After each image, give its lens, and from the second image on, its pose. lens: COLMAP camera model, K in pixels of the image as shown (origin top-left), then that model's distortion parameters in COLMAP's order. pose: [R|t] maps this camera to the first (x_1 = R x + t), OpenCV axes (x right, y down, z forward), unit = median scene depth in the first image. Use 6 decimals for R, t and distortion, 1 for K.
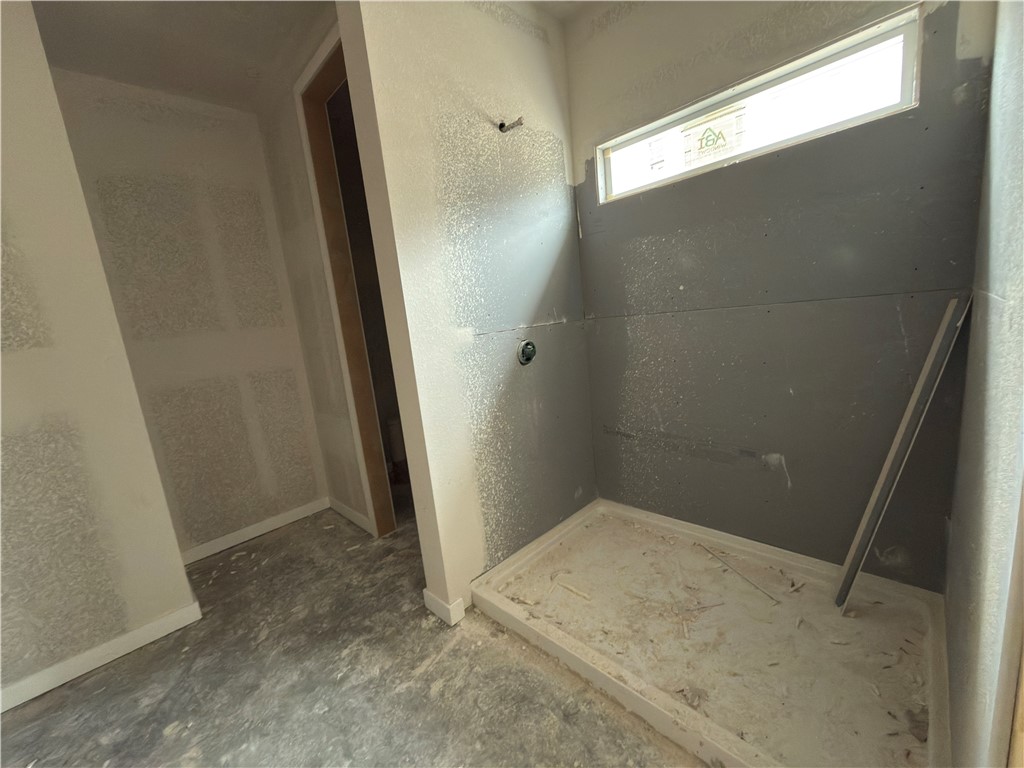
lens RADIAL K [[406.7, 0, 514.6], [0, 406.7, 386.5], [0, 0, 1]] dist [-0.000079, 0.000542]
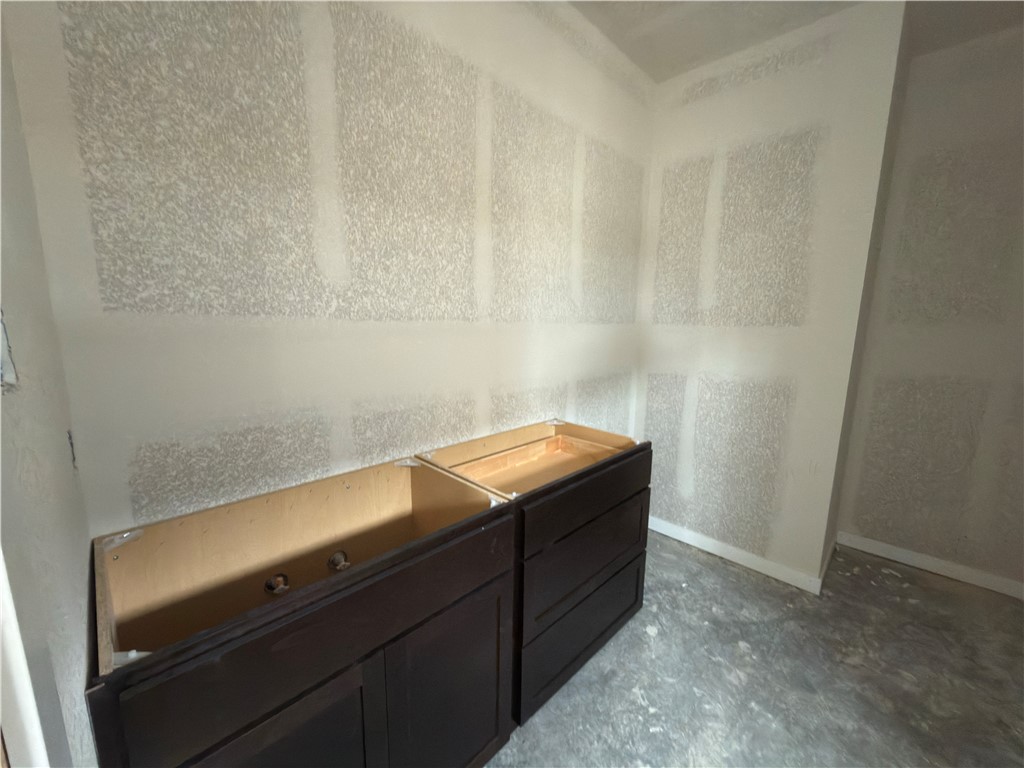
lens RADIAL K [[406.7, 0, 513.9], [0, 406.7, 385.0], [0, 0, 1]] dist [-0.000079, 0.000542]
pose [[0.004279, 0.265916, -0.963987, 0.108657], [-0.190368, 0.946583, 0.260270, -0.077842], [0.981703, 0.182399, 0.054672, 0.086166]]
